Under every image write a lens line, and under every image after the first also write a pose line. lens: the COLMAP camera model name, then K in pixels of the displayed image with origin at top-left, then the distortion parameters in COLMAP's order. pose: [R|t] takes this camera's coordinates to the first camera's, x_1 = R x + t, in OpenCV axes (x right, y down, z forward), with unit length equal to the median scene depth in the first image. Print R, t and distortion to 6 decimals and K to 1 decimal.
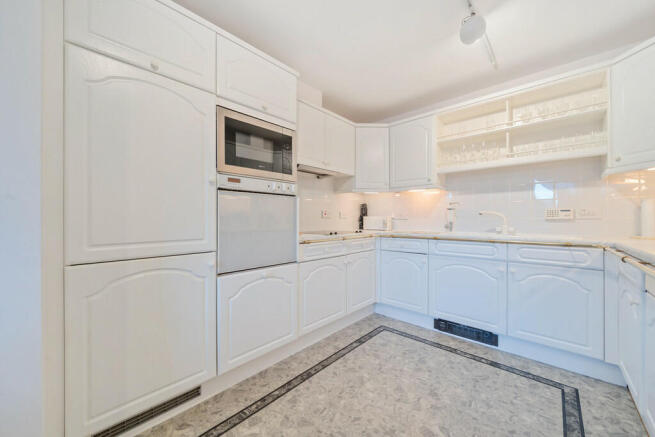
lens RADIAL K [[247.1, 0, 325.3], [0, 247.1, 219.8], [0, 0, 1]] dist [0.000401, 0.000043]
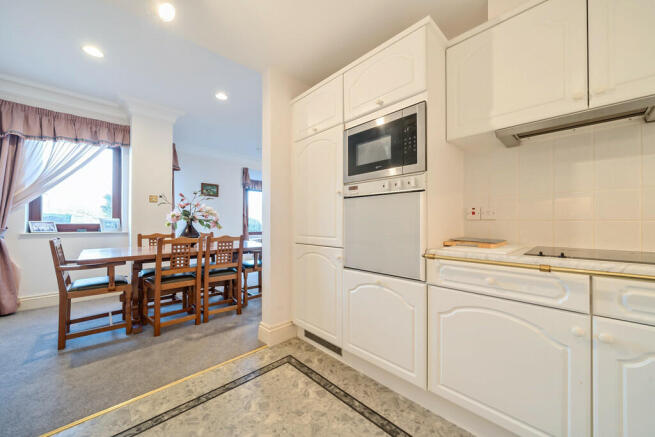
lens RADIAL K [[247.1, 0, 325.3], [0, 247.1, 219.8], [0, 0, 1]] dist [0.000401, 0.000043]
pose [[-0.064670, -0.007567, -0.997878, 0.783635], [0.000523, 0.999971, -0.007617, -0.005244], [0.997907, -0.001015, -0.064664, 0.957399]]
